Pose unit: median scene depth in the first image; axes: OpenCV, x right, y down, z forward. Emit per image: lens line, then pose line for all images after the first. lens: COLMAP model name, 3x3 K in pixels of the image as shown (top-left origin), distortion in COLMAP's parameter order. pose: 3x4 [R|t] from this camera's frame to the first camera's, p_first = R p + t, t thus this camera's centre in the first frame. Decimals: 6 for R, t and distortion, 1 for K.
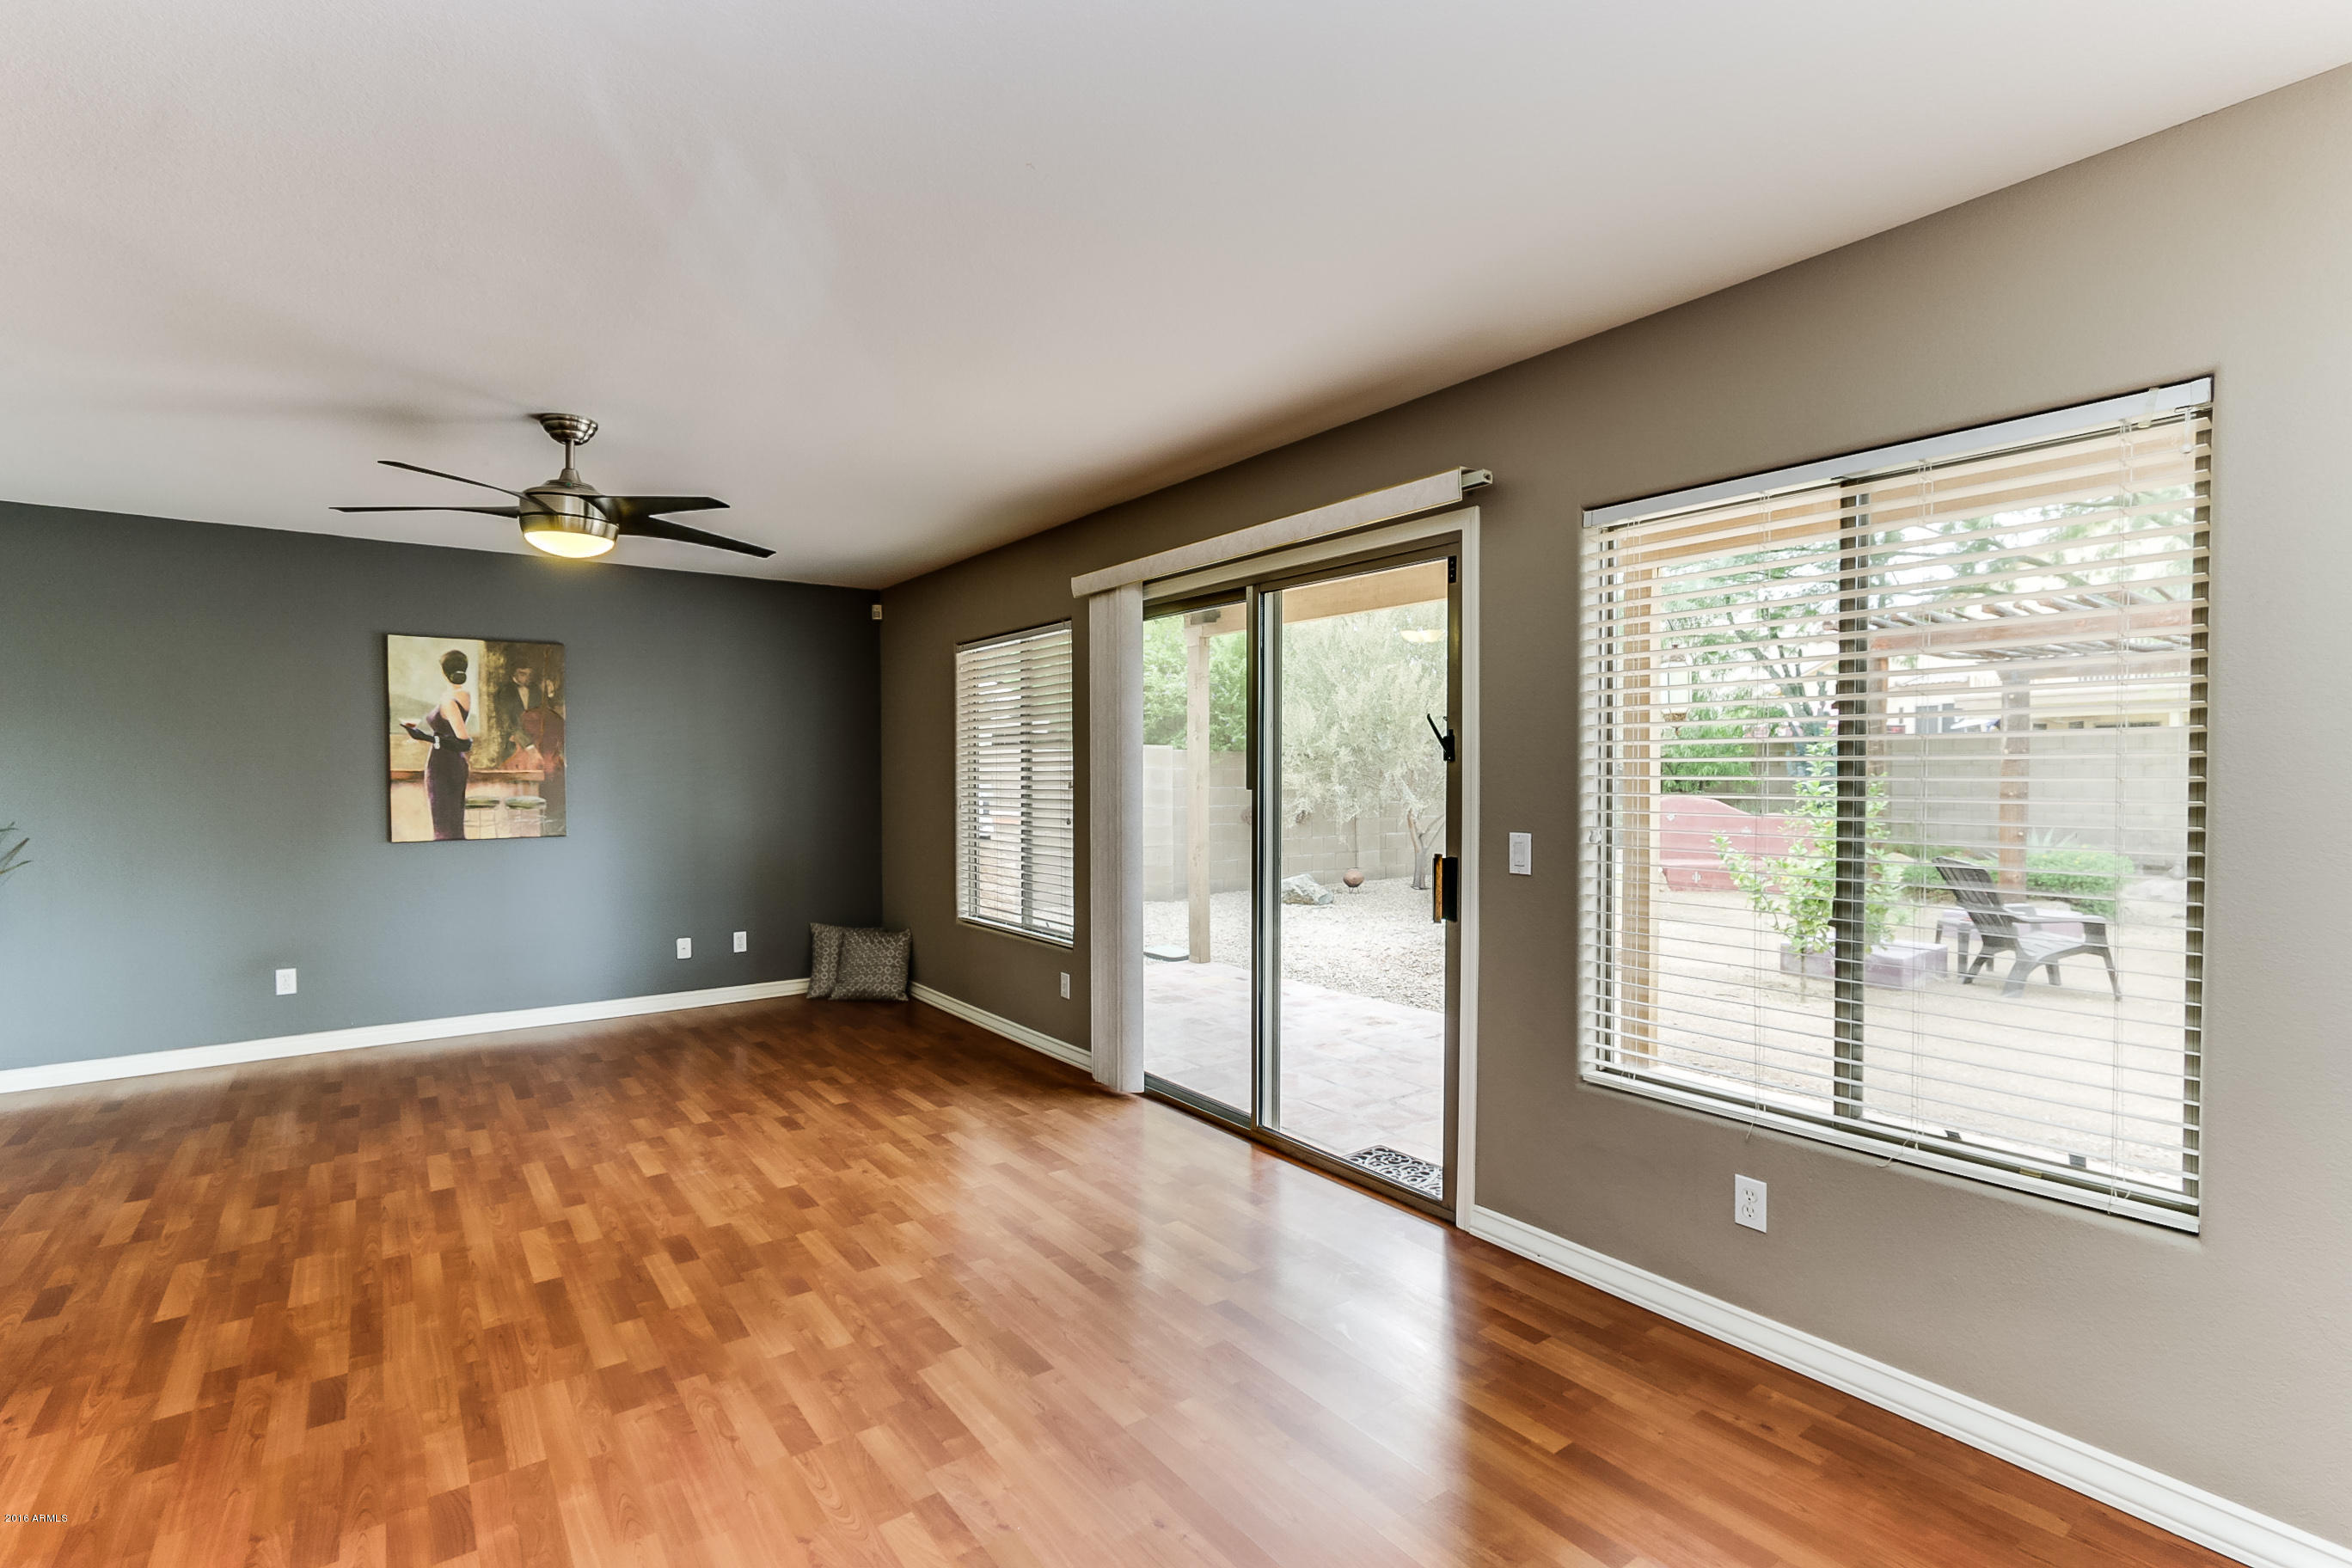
lens RADIAL K [[1084.5, 0, 1170.1], [0, 1084.5, 790.4], [0, 0, 1]] dist [-0.006707, 0.004959]
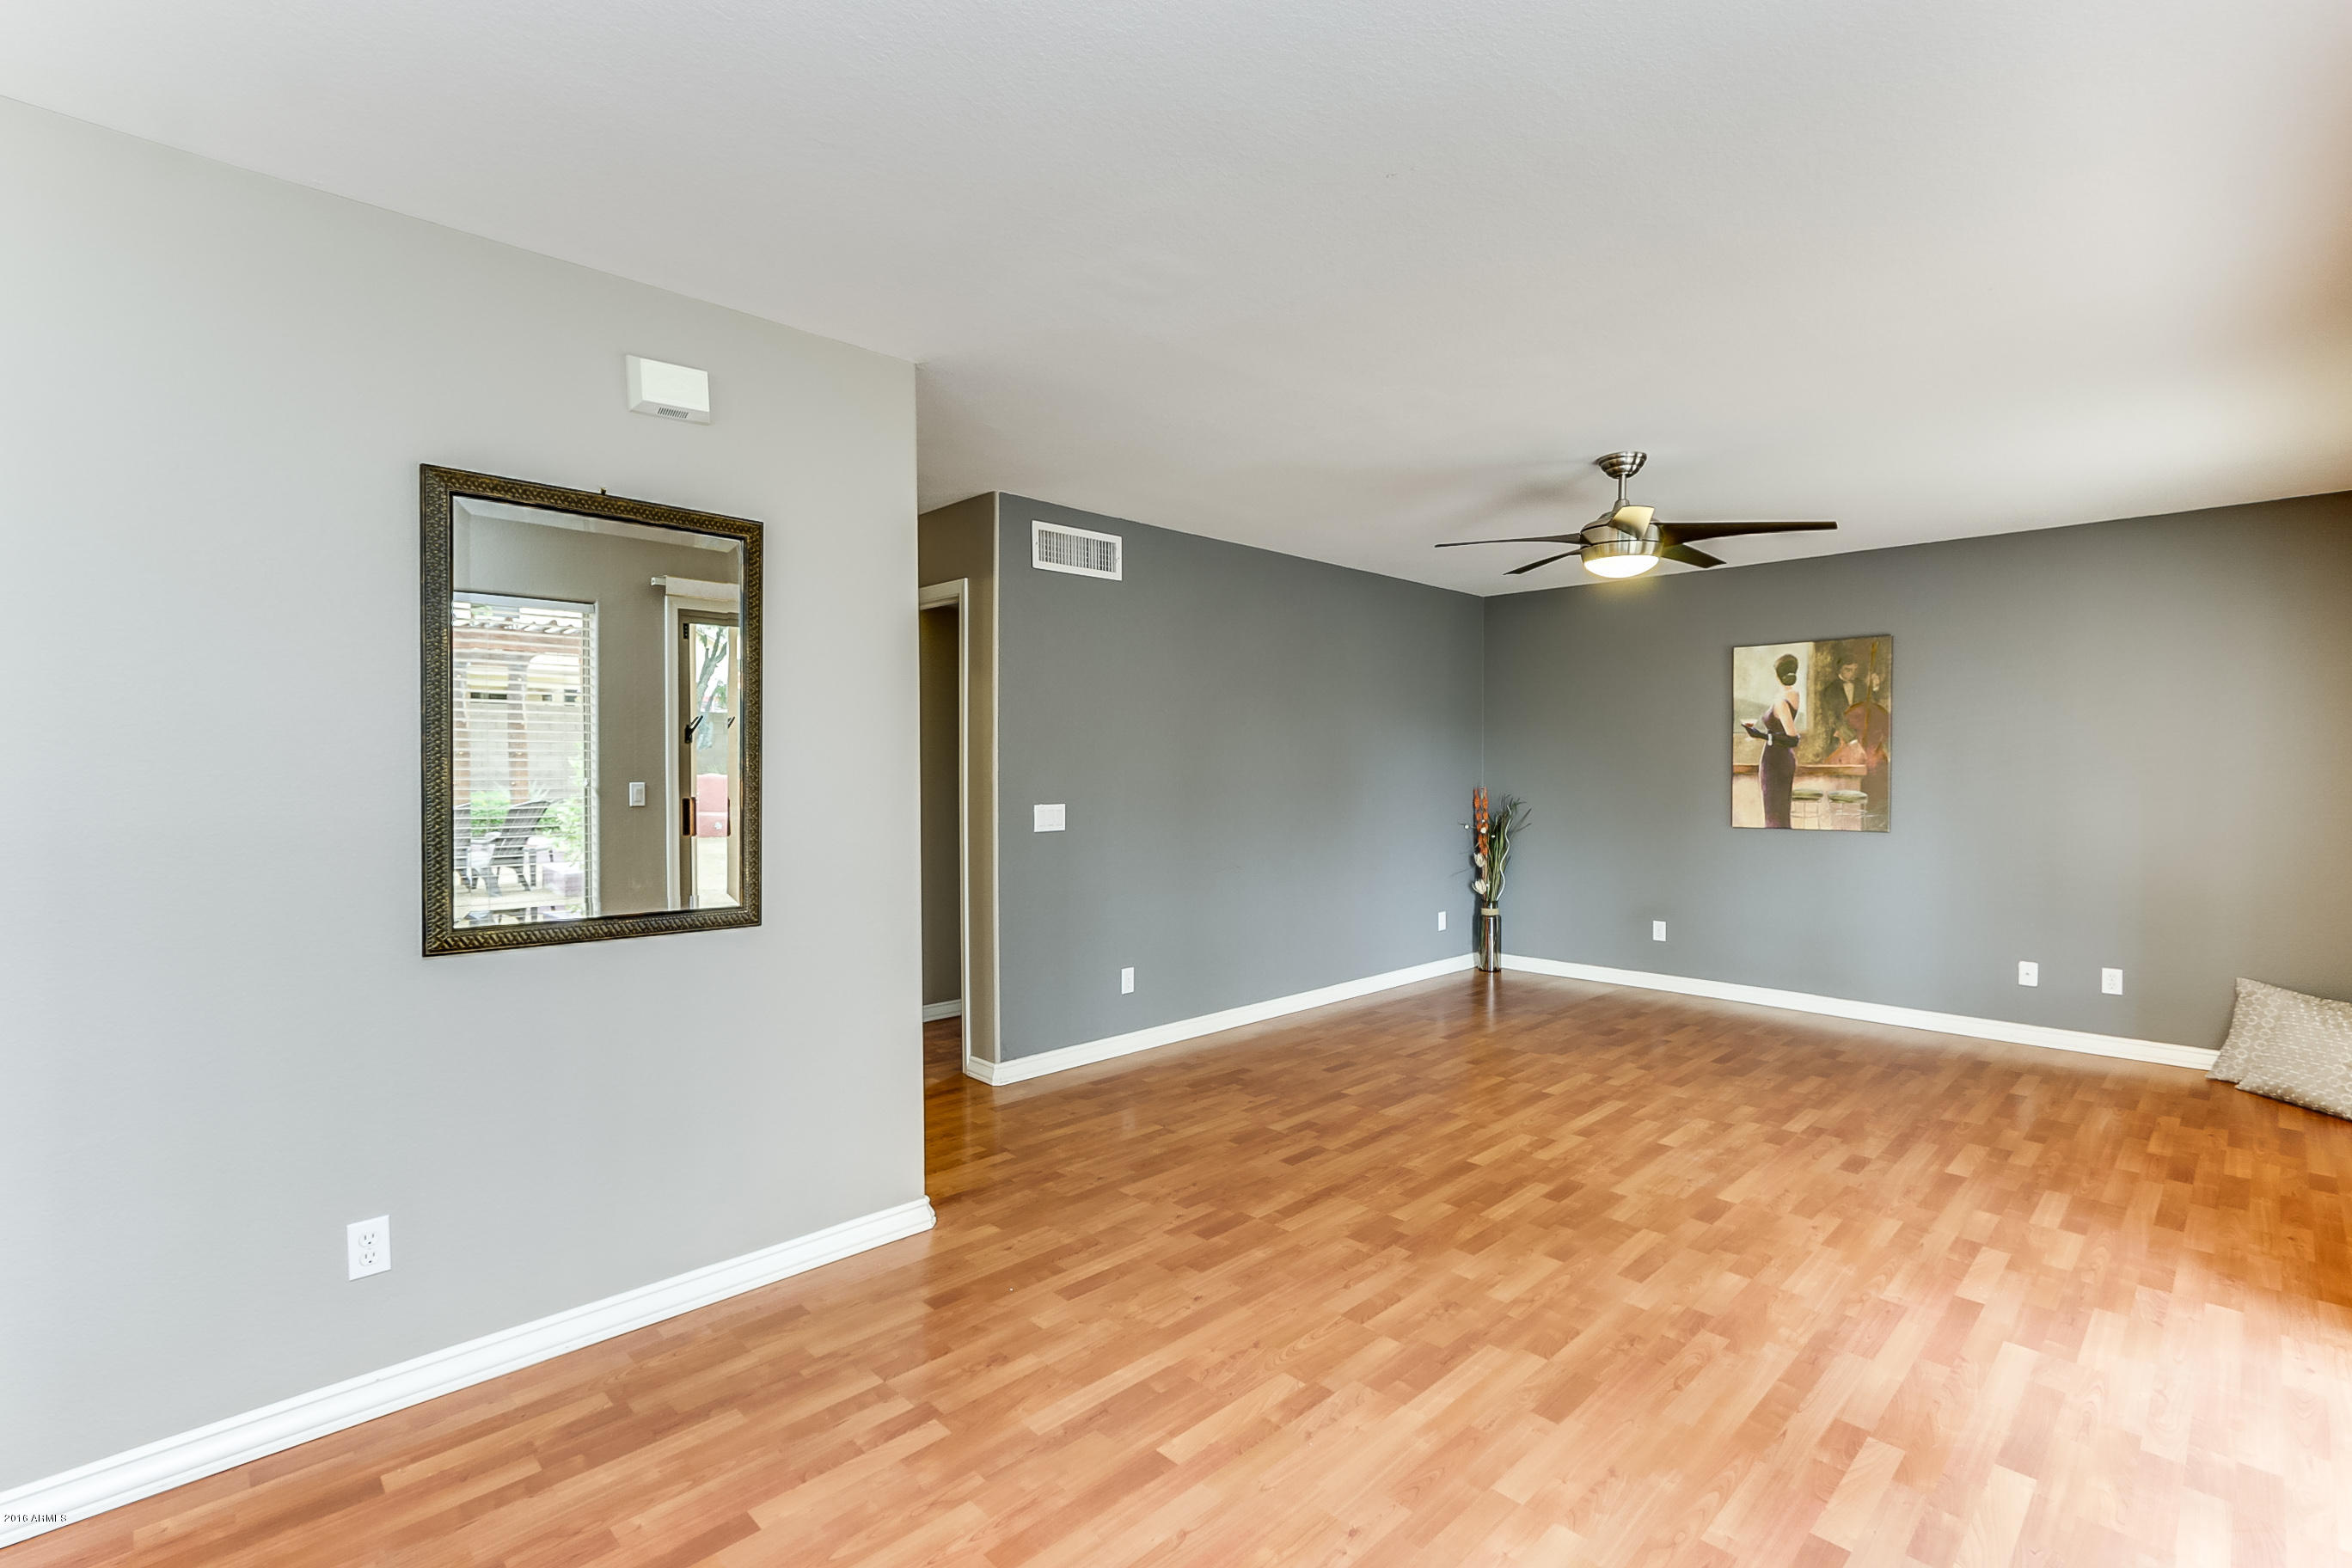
lens RADIAL K [[1066.5, 0, 1181.0], [0, 1066.5, 802.3], [0, 0, 1]] dist [-0.001917, 0.000101]
pose [[0.142476, 0.034775, -0.989187, 0.463276], [-0.017853, 0.999310, 0.032560, -0.007284], [0.989637, 0.013021, 0.142998, 0.358022]]
